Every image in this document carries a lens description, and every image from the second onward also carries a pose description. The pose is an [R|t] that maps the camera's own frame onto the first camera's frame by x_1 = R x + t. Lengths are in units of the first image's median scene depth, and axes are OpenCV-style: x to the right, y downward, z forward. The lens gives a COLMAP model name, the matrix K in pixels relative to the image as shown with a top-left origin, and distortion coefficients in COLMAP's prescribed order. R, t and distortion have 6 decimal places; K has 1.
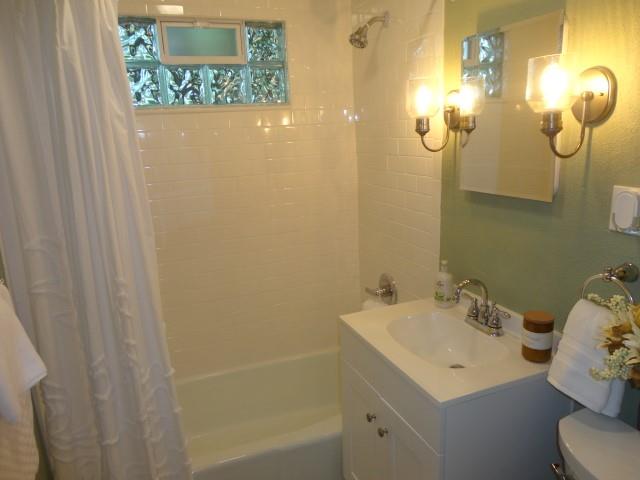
lens RADIAL K [[463.4, 0, 322.5], [0, 463.4, 239.5], [0, 0, 1]] dist [-0.020833, 0.021375]
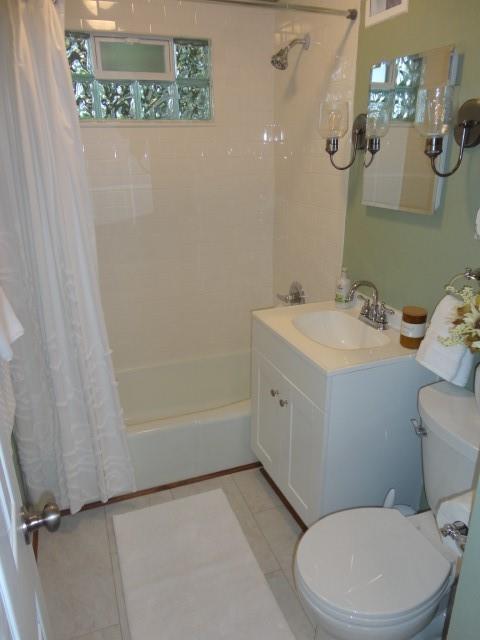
lens RADIAL K [[463.4, 0, 241.9], [0, 463.4, 319.3], [0, 0, 1]] dist [-0.020833, 0.021375]
pose [[0.999467, 0.032357, 0.004363, 0.005727], [-0.032647, 0.992298, 0.119492, 0.042291], [-0.000463, -0.119571, 0.992826, -0.154774]]
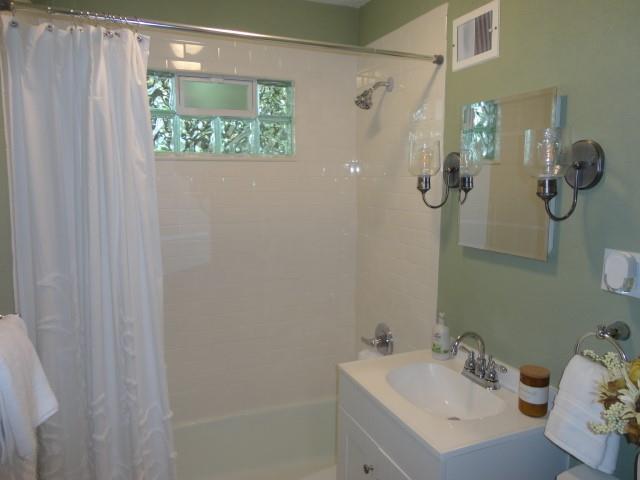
lens RADIAL K [[463.4, 0, 322.5], [0, 463.4, 239.5], [0, 0, 1]] dist [-0.020833, 0.021375]
pose [[0.998839, 0.043476, 0.020740, -0.029546], [-0.041069, 0.993626, -0.104981, 0.001634], [-0.025172, 0.104007, 0.994258, -0.032726]]
